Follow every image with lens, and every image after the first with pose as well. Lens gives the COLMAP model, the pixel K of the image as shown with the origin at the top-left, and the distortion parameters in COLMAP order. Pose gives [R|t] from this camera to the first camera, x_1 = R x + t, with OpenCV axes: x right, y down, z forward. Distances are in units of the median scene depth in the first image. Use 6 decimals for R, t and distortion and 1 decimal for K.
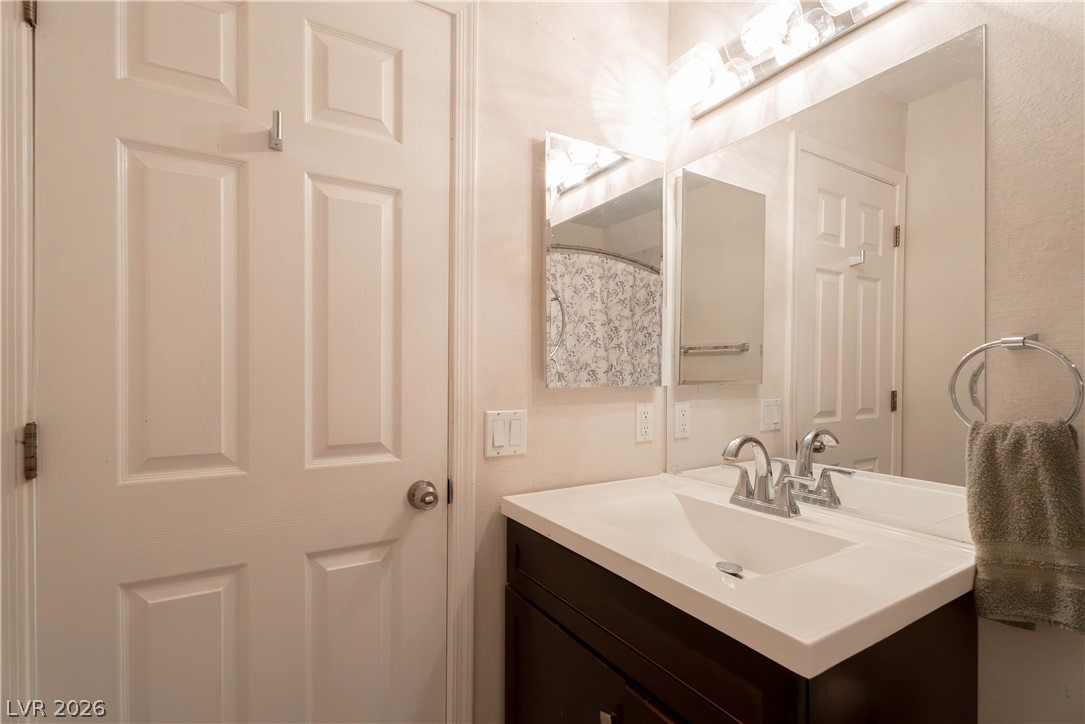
lens RADIAL K [[484.3, 0, 540.1], [0, 484.3, 368.4], [0, 0, 1]] dist [0.002705, -0.000307]
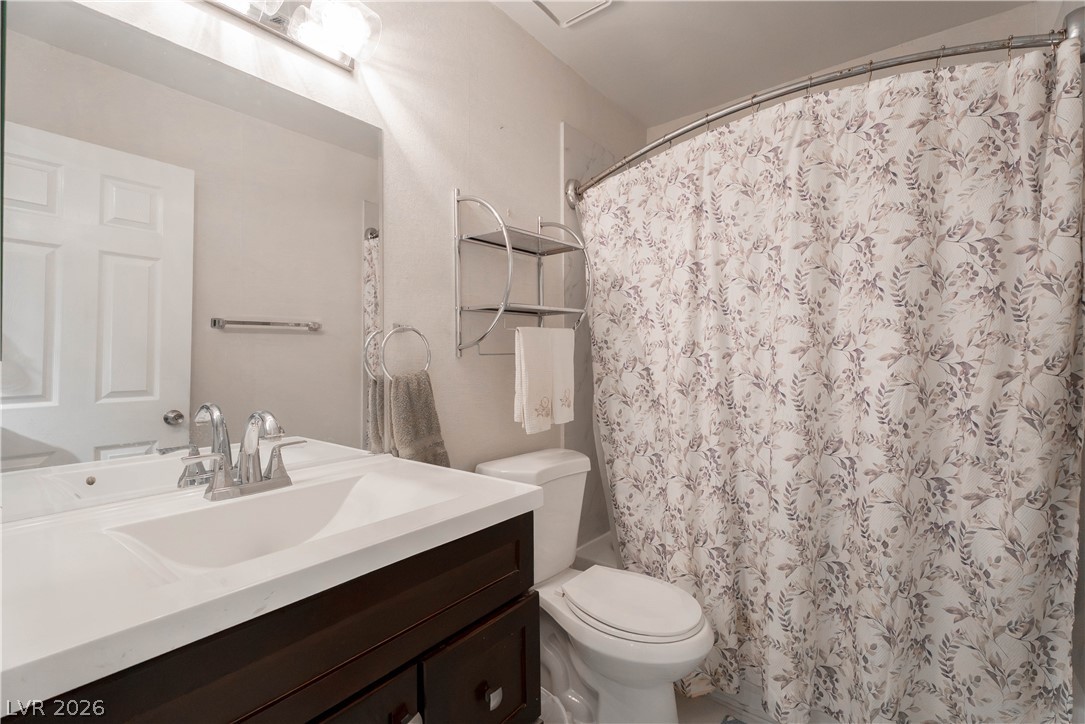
lens RADIAL K [[484.3, 0, 541.8], [0, 484.3, 362.3], [0, 0, 1]] dist [0.002705, -0.000307]
pose [[0.350053, -0.003634, -0.936723, 0.791997], [-0.002552, 0.999985, -0.004833, 0.036336], [0.936727, 0.004082, 0.350038, 1.053852]]
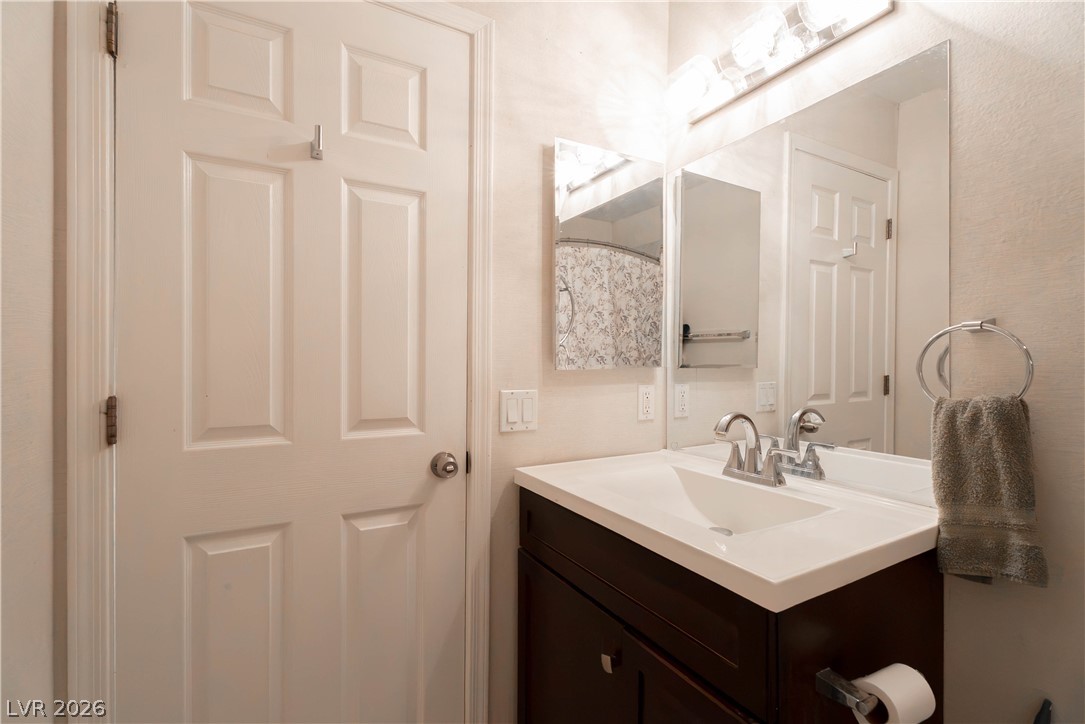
lens RADIAL K [[484.3, 0, 542.3], [0, 484.3, 359.8], [0, 0, 1]] dist [0.002705, -0.000307]
pose [[0.999621, 0.000356, -0.027523, 0.014484], [-0.000378, 1.000000, -0.000803, 0.020400], [0.027523, 0.000813, 0.999621, -0.113141]]
